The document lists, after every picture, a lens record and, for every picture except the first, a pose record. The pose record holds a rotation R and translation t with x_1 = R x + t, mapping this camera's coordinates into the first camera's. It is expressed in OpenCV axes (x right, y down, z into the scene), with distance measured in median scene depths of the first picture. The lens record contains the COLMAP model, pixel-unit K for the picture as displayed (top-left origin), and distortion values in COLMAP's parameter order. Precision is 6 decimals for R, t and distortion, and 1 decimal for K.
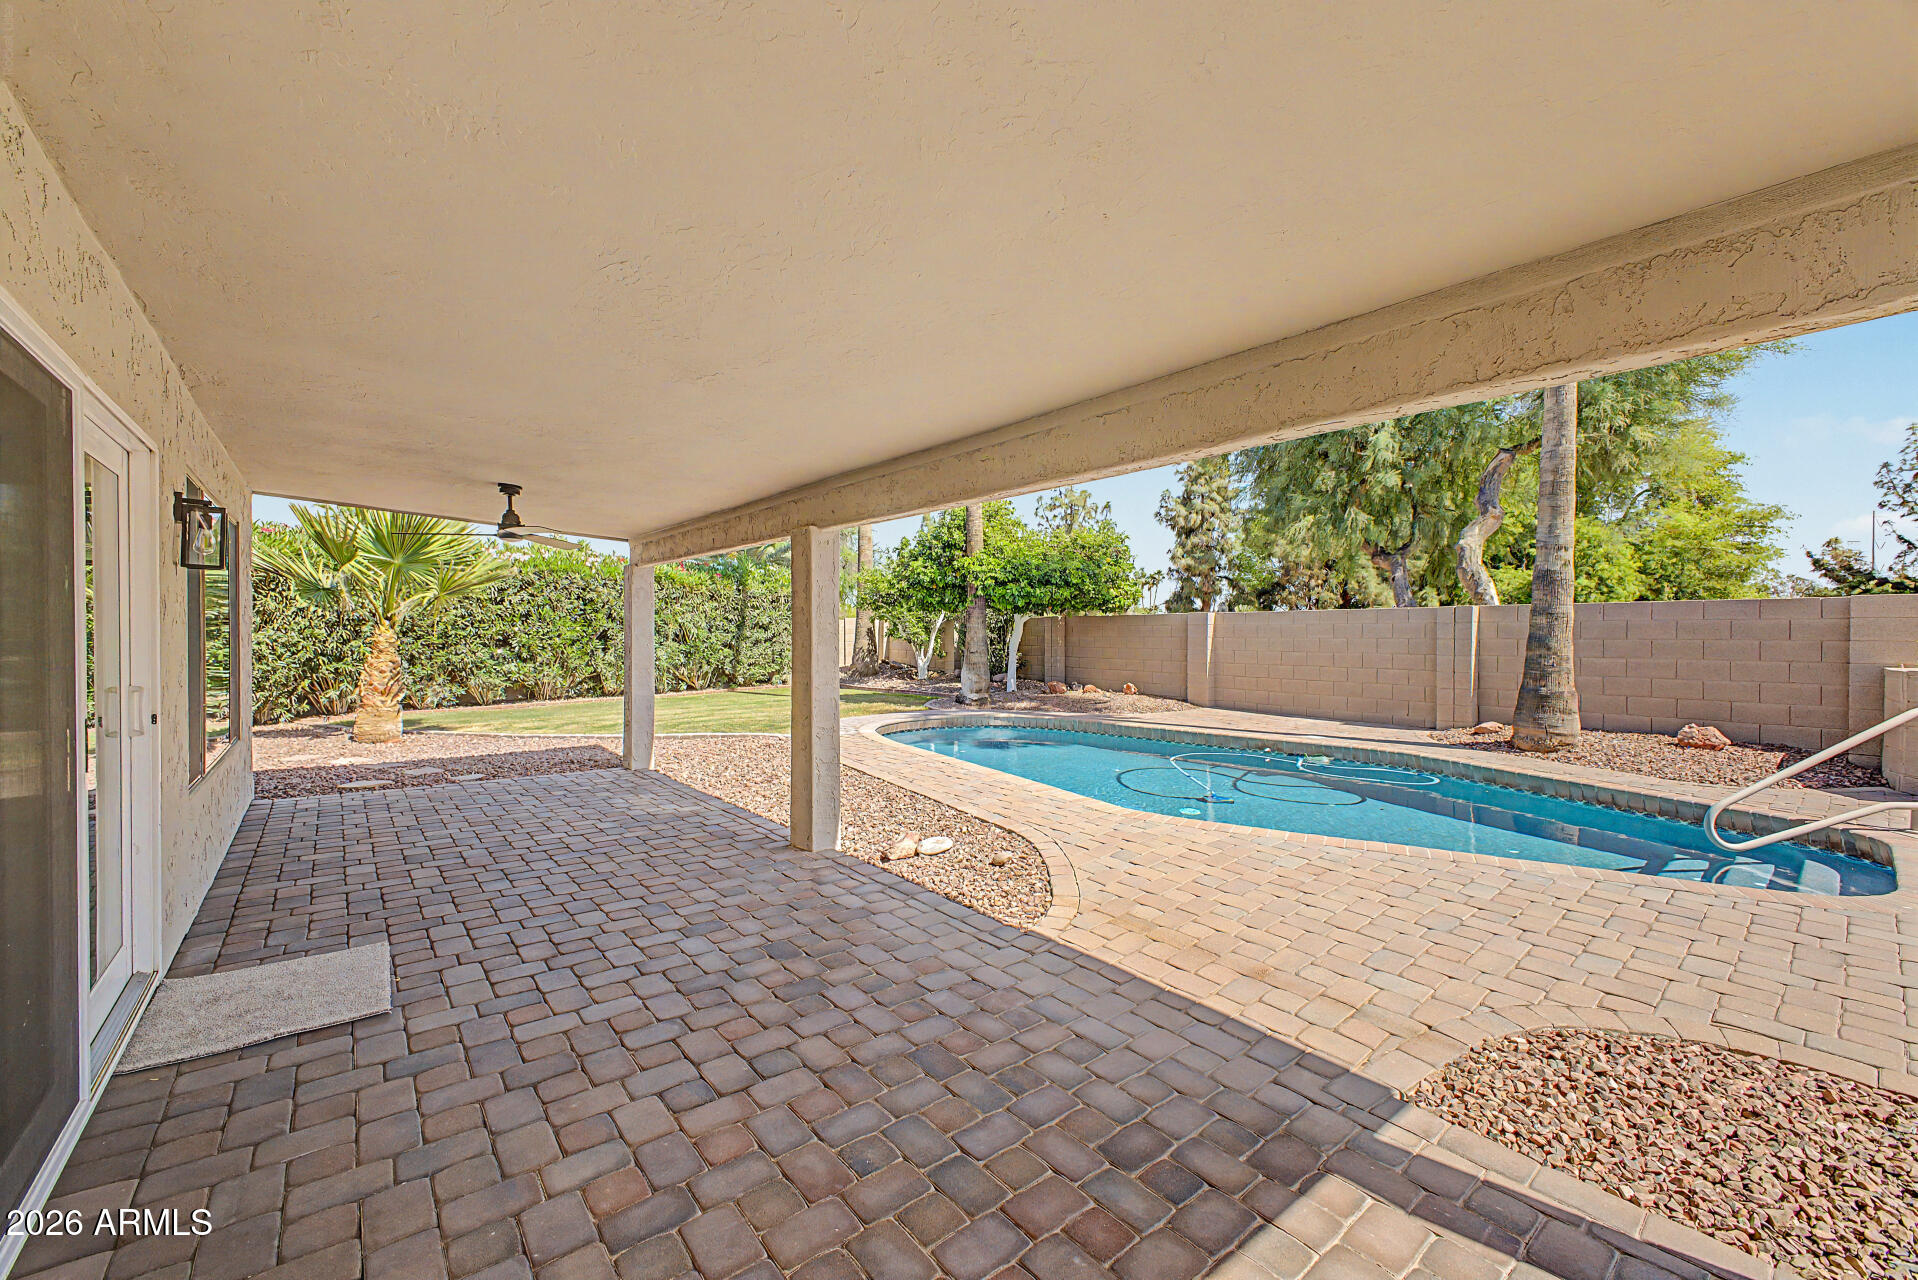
lens RADIAL K [[756.4, 0, 961.3], [0, 756.4, 632.5], [0, 0, 1]] dist [0.025081, -0.007501]
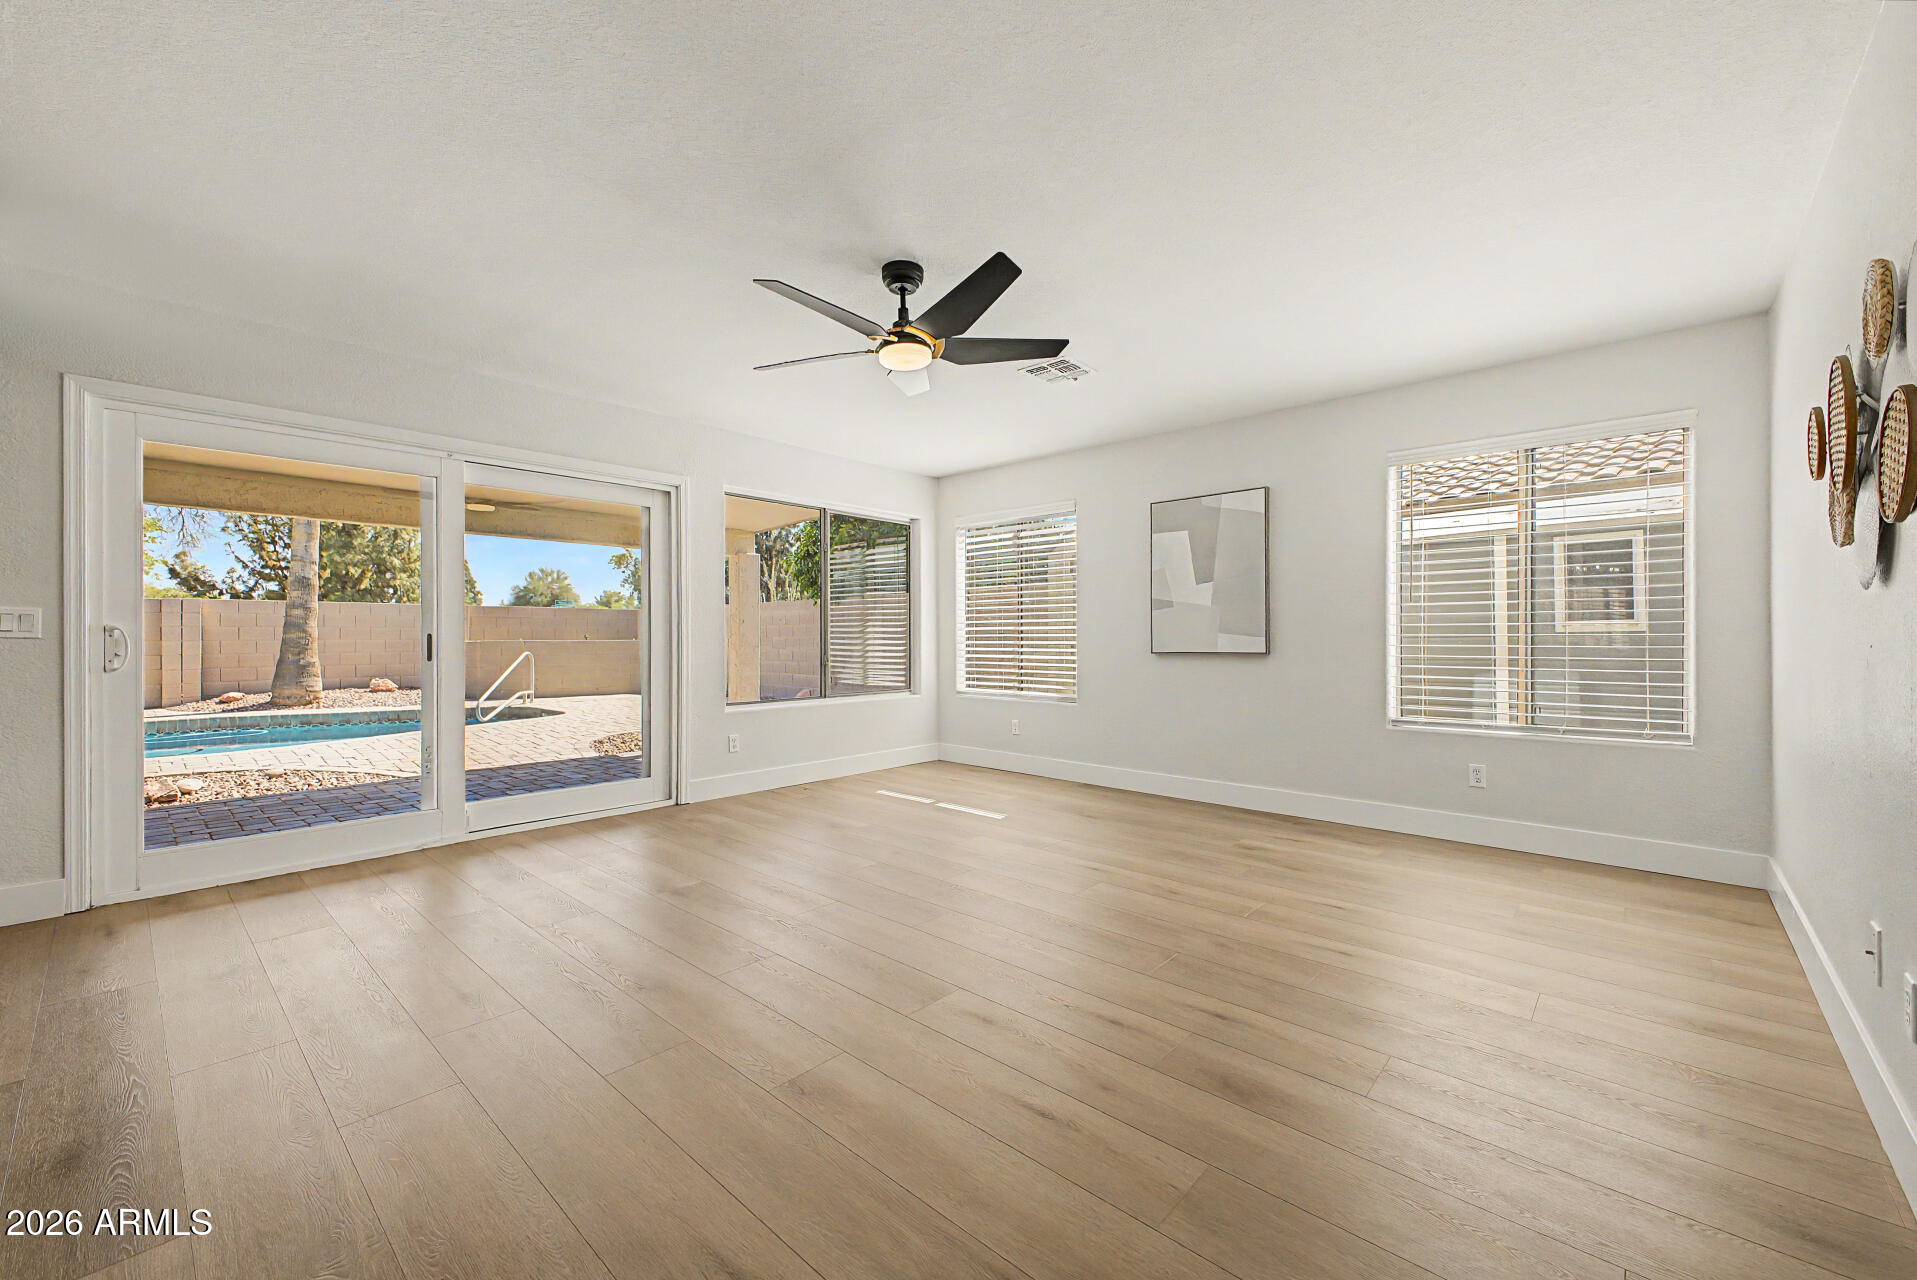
lens RADIAL K [[757.5, 0, 960.9], [0, 757.5, 636.5], [0, 0, 1]] dist [0.023043, -0.006919]
pose [[-0.137719, 0.000473, 0.990471, -0.522850], [0.000157, 1.000000, -0.000456, 0.018591], [-0.990471, 0.000093, -0.137719, -0.009986]]
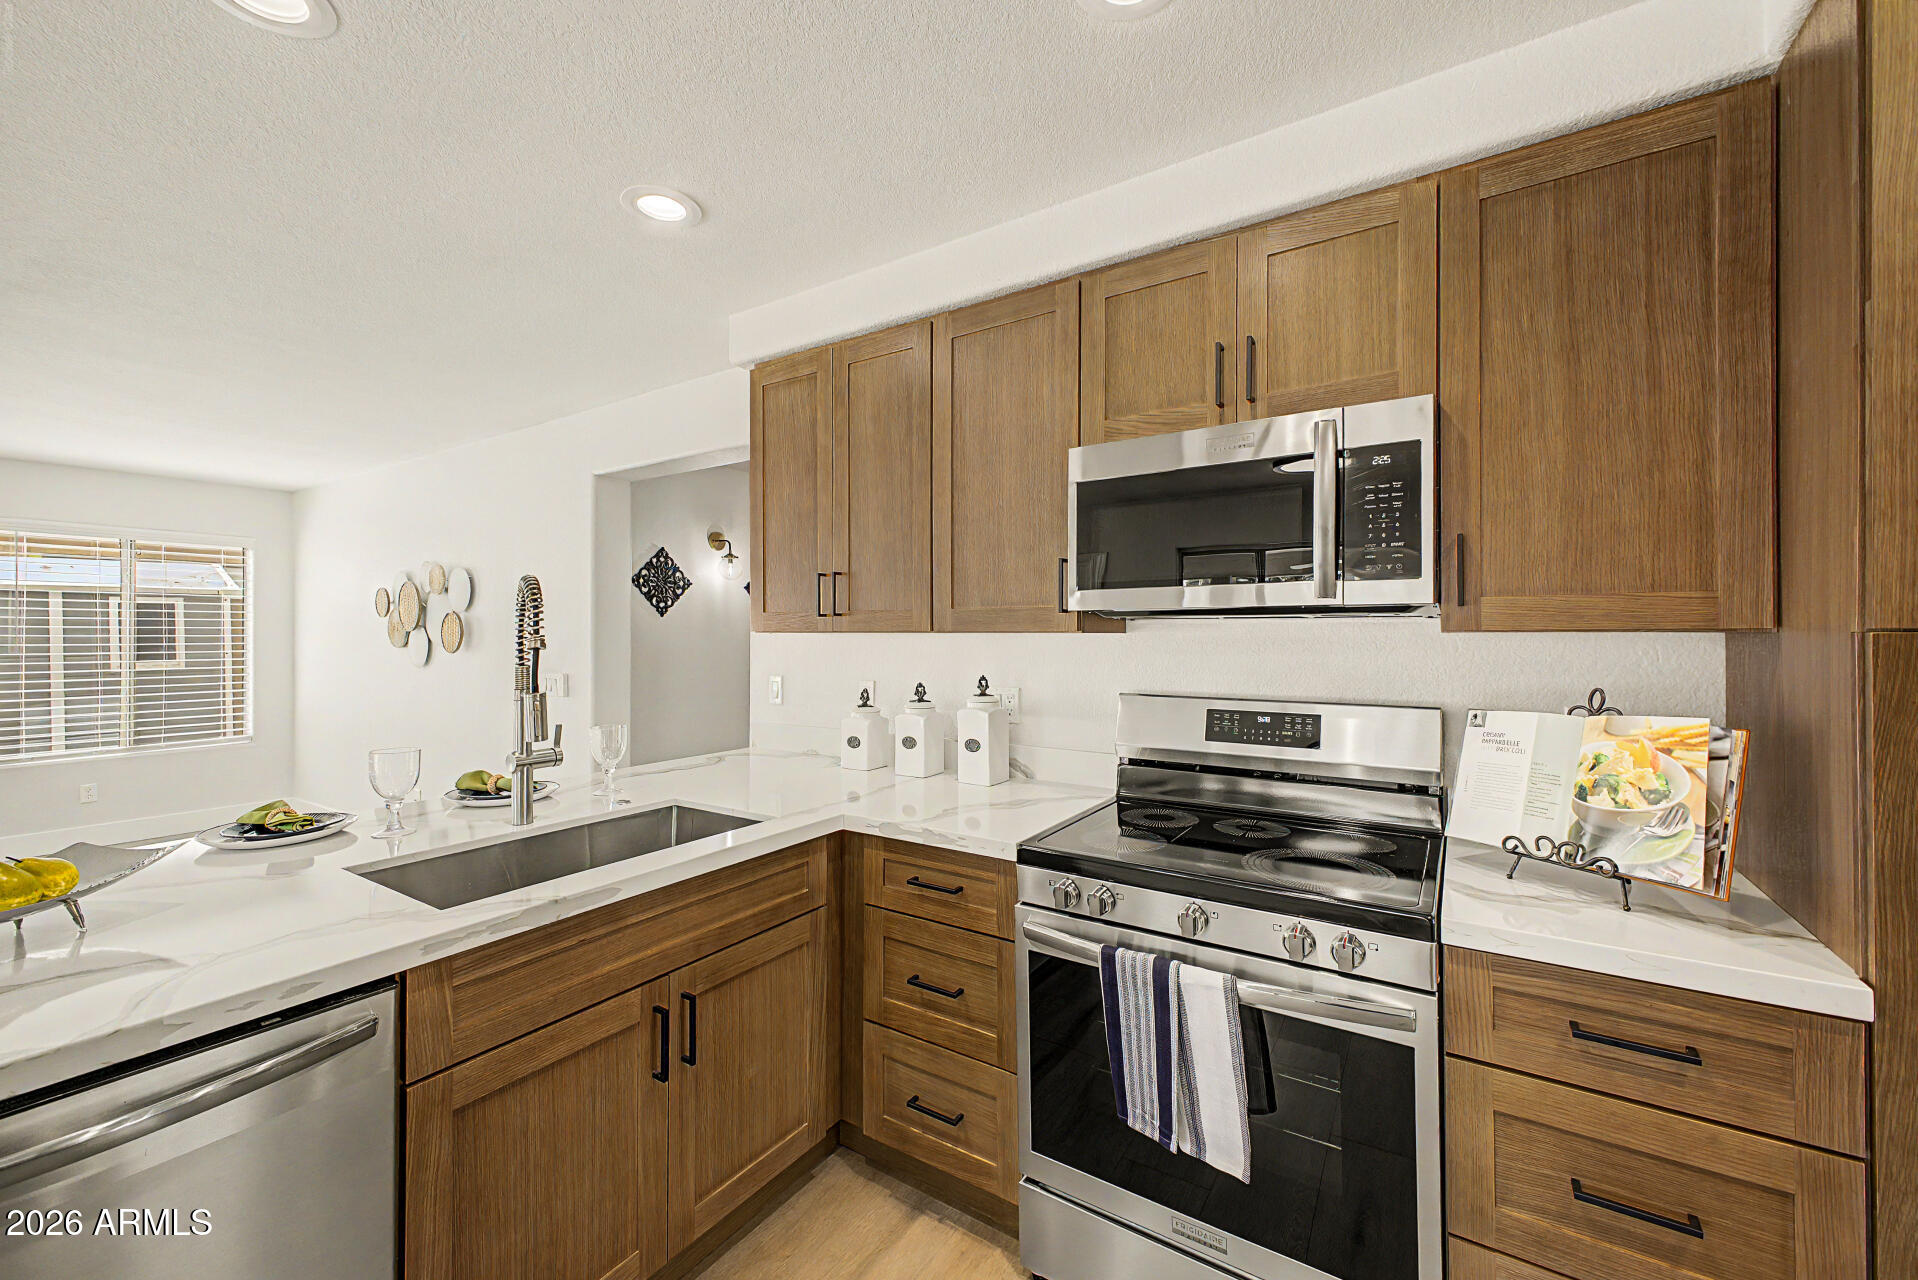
lens RADIAL K [[757.9, 0, 961.4], [0, 757.9, 636.5], [0, 0, 1]] dist [0.023043, -0.006919]
pose [[-0.957311, -0.000455, -0.289061, -0.555204], [-0.001332, 0.999995, 0.002836, -0.006235], [0.289058, 0.003100, -0.957306, 0.245776]]
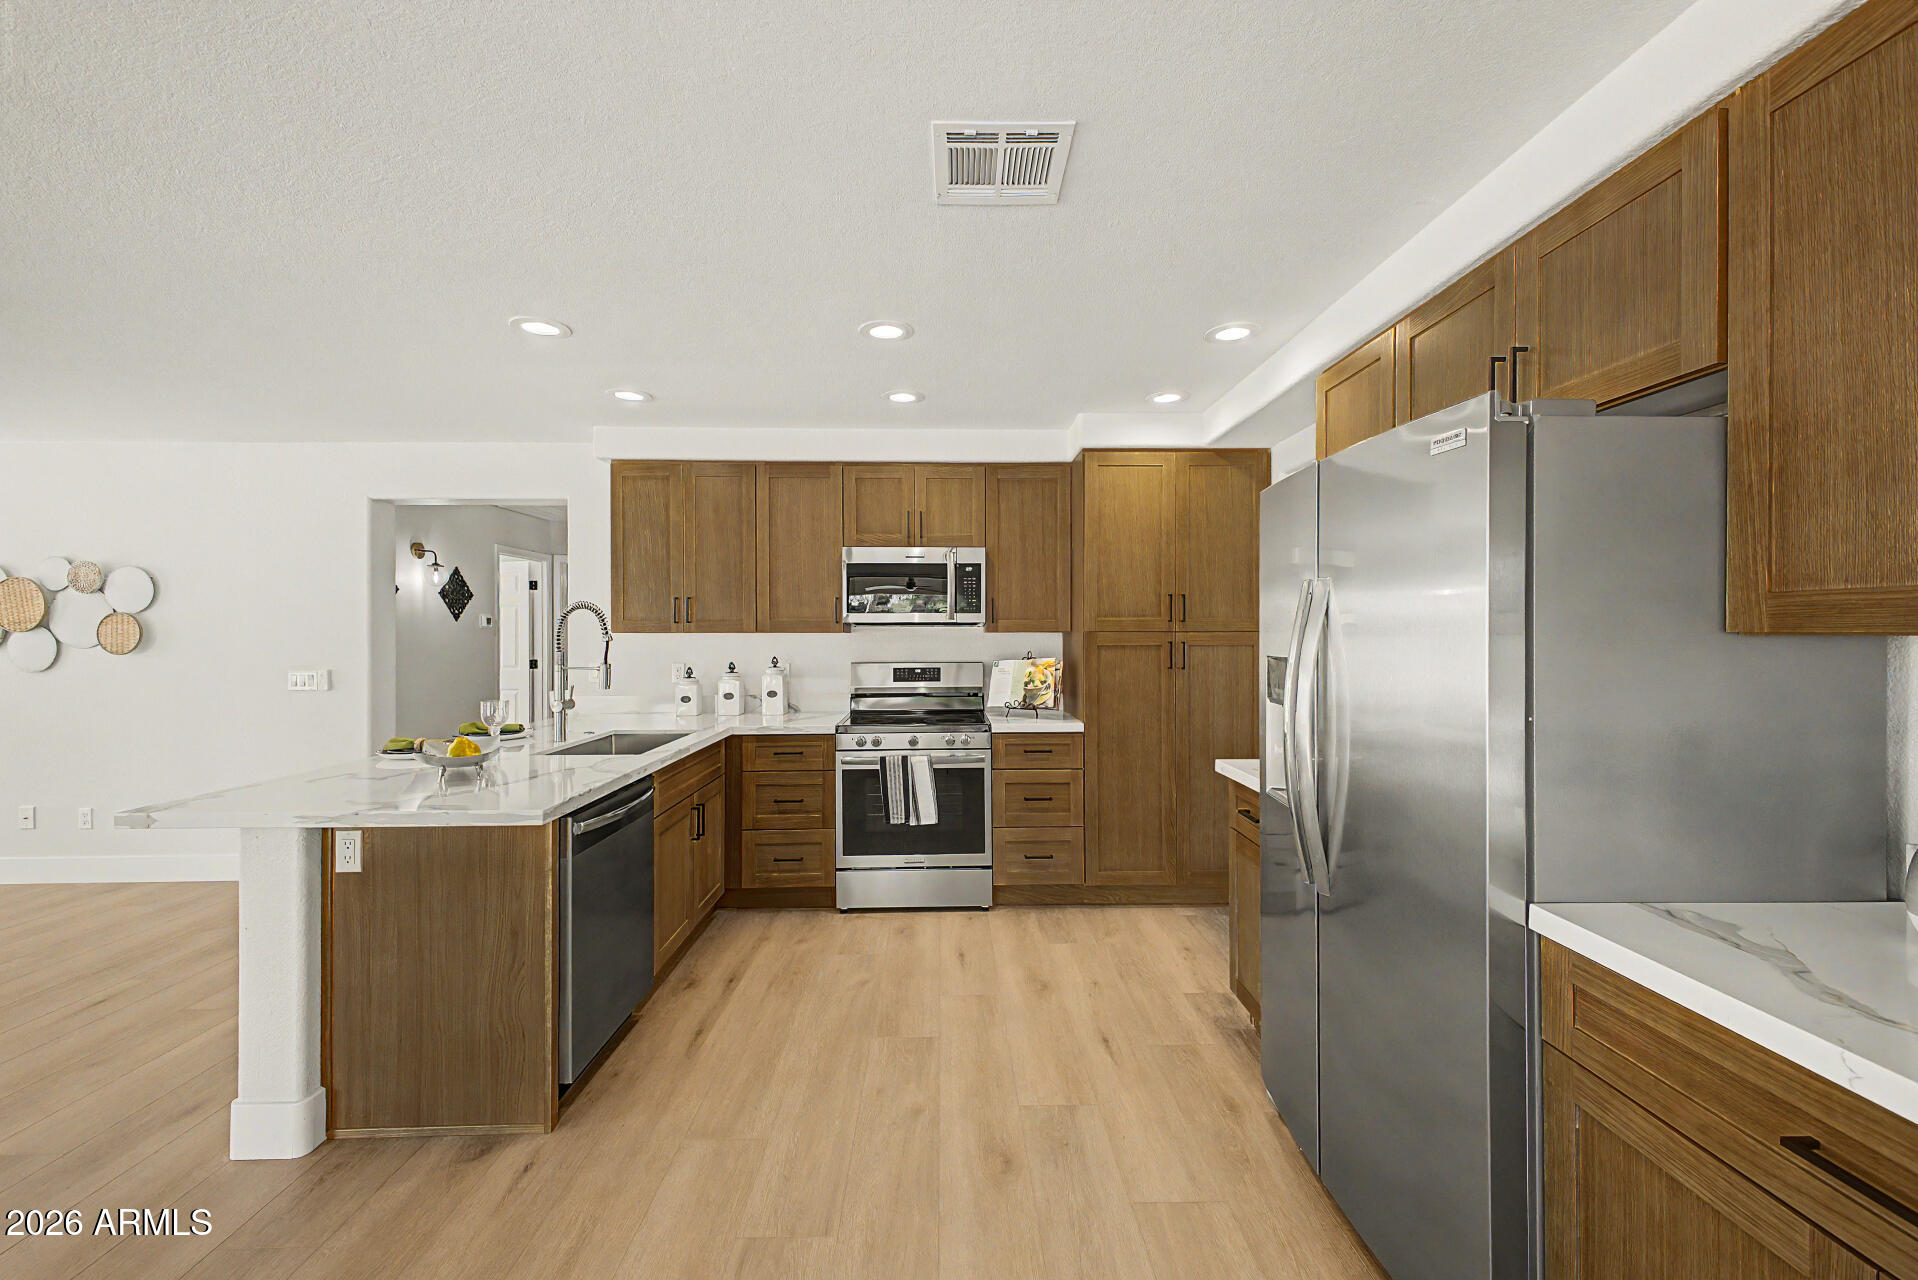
lens RADIAL K [[756.4, 0, 961.3], [0, 756.4, 632.5], [0, 0, 1]] dist [0.025081, -0.007501]
pose [[-0.627158, -0.001473, -0.778891, -0.403102], [0.001032, 0.999996, -0.002722, -0.005708], [0.778892, -0.002511, -0.627153, 0.347353]]
